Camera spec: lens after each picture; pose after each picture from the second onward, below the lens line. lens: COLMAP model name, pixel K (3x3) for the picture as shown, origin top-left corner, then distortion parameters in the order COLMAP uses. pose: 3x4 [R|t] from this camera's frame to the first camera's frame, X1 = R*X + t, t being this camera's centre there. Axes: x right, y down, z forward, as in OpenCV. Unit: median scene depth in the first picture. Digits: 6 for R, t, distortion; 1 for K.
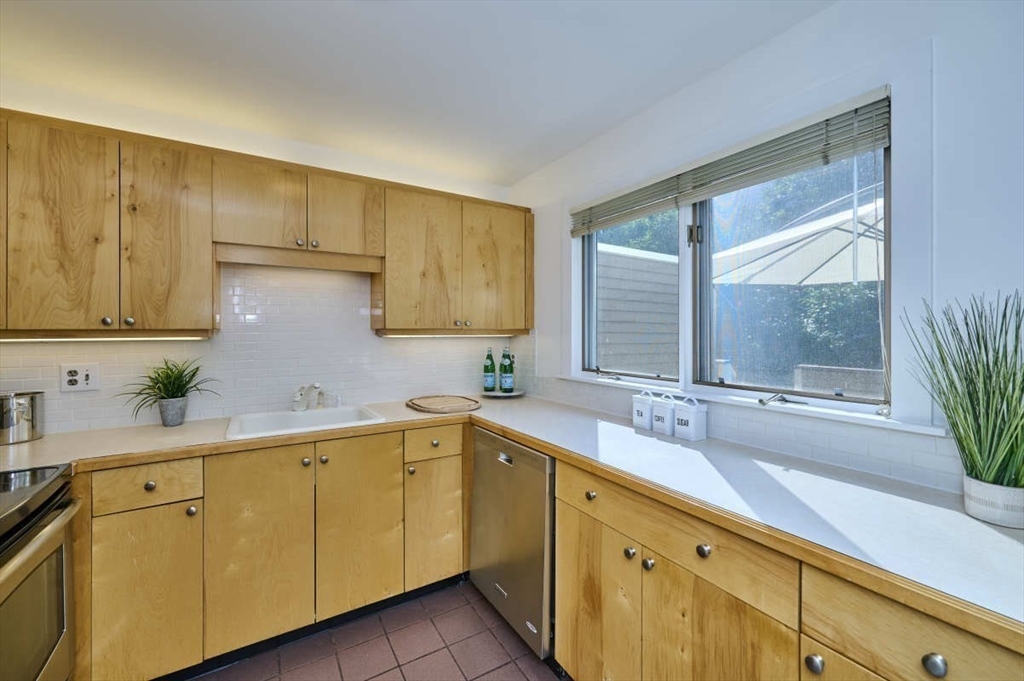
lens RADIAL K [[406.6, 0, 508.8], [0, 406.6, 329.4], [0, 0, 1]] dist [-0.001272, -0.000004]
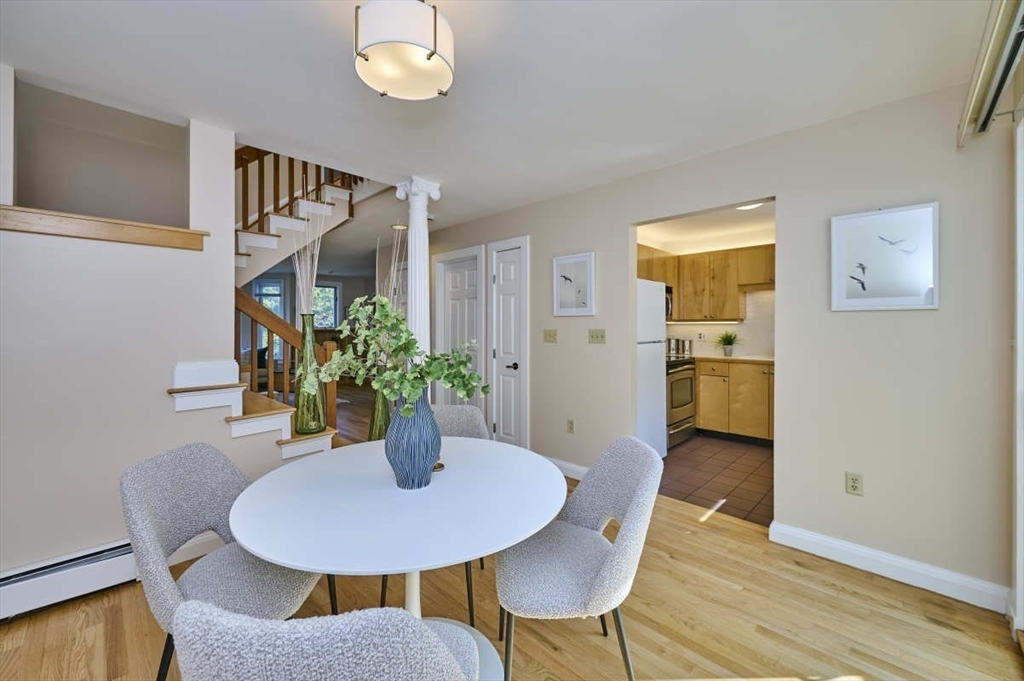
lens RADIAL K [[410.6, 0, 514.0], [0, 410.6, 326.9], [0, 0, 1]] dist [-0.001077, -0.000021]
pose [[0.259144, 0.002992, -0.965834, 1.348332], [0.009727, 0.999936, 0.005708, 0.022386], [0.965790, -0.010873, 0.259098, -0.998141]]
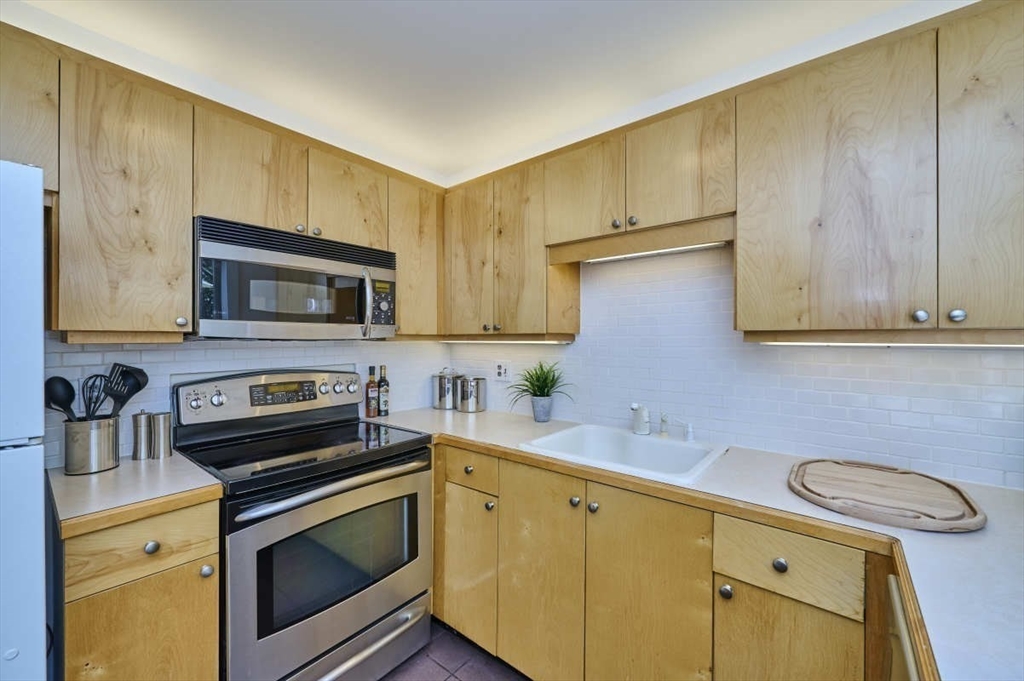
lens RADIAL K [[404.8, 0, 508.1], [0, 404.8, 337.8], [0, 0, 1]] dist [-0.001360, 0.000073]
pose [[0.324006, 0.004357, -0.946045, 0.176547], [0.006899, 0.999952, 0.006968, 0.003050], [0.946030, -0.008785, 0.323960, 0.554303]]
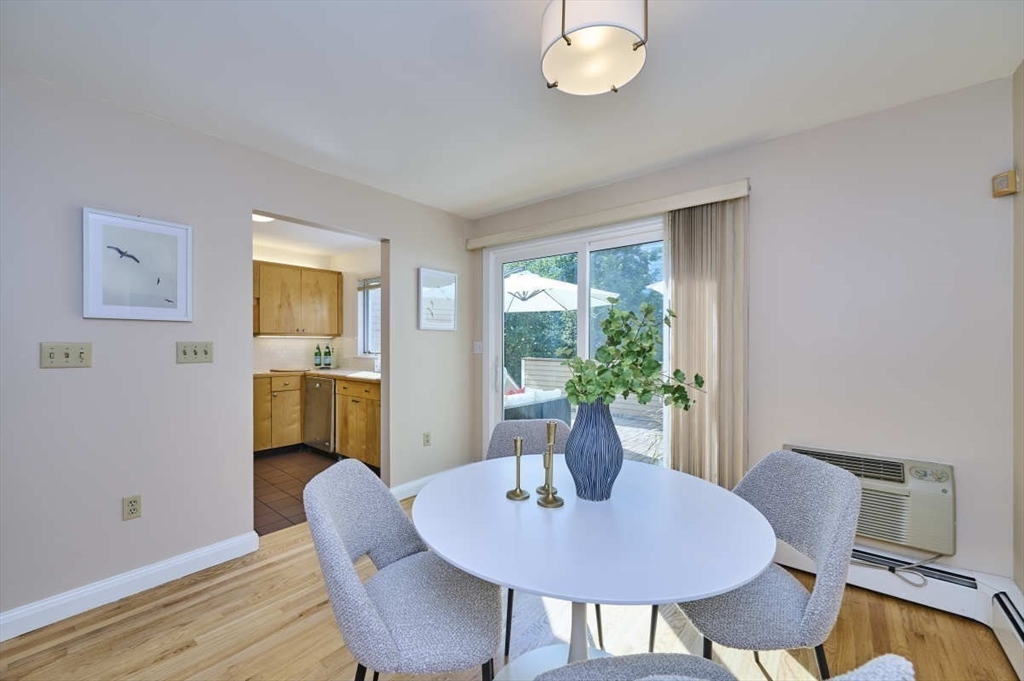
lens RADIAL K [[404.8, 0, 508.1], [0, 404.8, 337.8], [0, 0, 1]] dist [-0.001360, 0.000073]
pose [[0.946976, 0.003740, 0.321283, 0.271121], [-0.002527, 0.999988, -0.004193, 0.036026], [-0.321295, 0.003159, 0.946974, -1.585441]]
